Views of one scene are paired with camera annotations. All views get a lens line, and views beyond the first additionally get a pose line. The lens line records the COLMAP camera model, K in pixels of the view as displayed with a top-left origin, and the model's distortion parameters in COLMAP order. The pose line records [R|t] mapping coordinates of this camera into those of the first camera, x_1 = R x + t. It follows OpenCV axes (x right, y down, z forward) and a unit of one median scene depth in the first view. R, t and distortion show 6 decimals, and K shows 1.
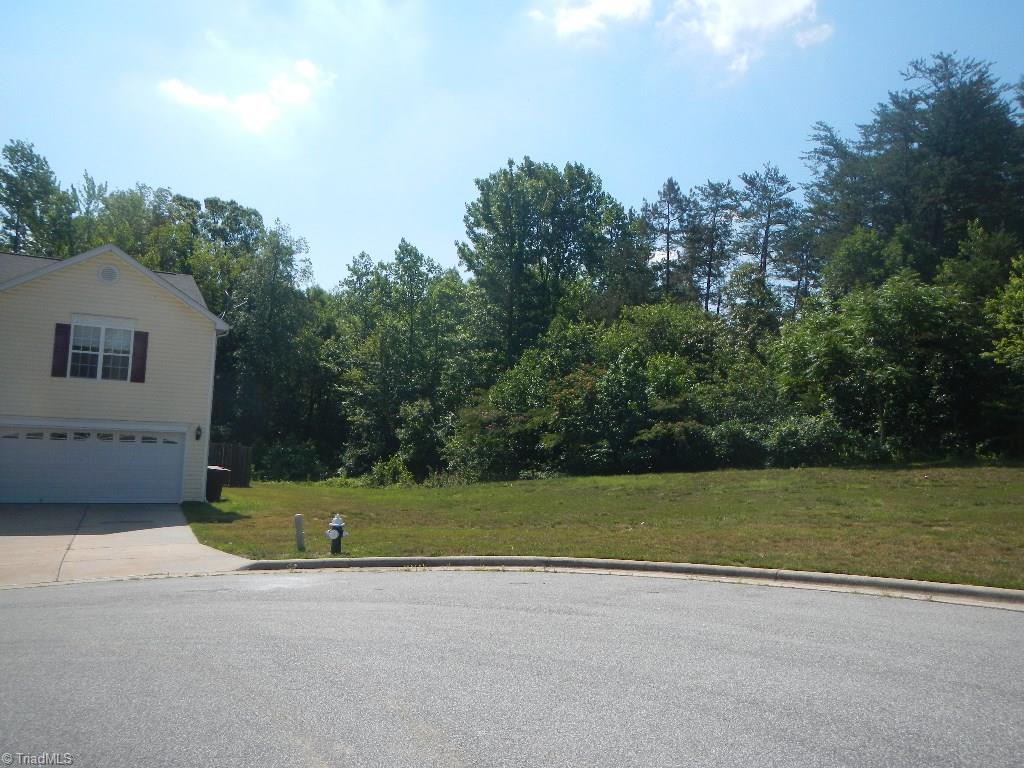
lens RADIAL K [[865.7, 0, 512.0], [0, 865.7, 384.0], [0, 0, 1]] dist [0.000041, 0.004639]
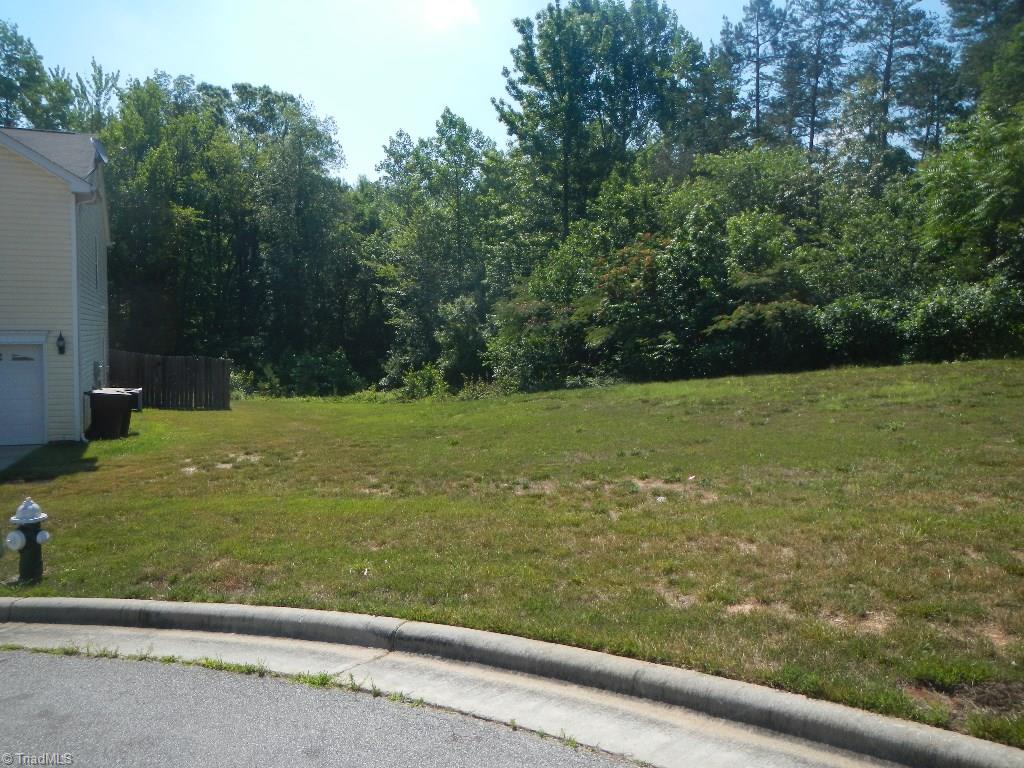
lens RADIAL K [[865.7, 0, 512.0], [0, 865.7, 384.0], [0, 0, 1]] dist [0.000041, 0.004639]
pose [[0.993097, -0.034388, -0.112138, 0.042868], [0.046742, 0.992891, 0.109466, 0.016619], [0.107576, -0.113952, 0.987645, 0.196566]]
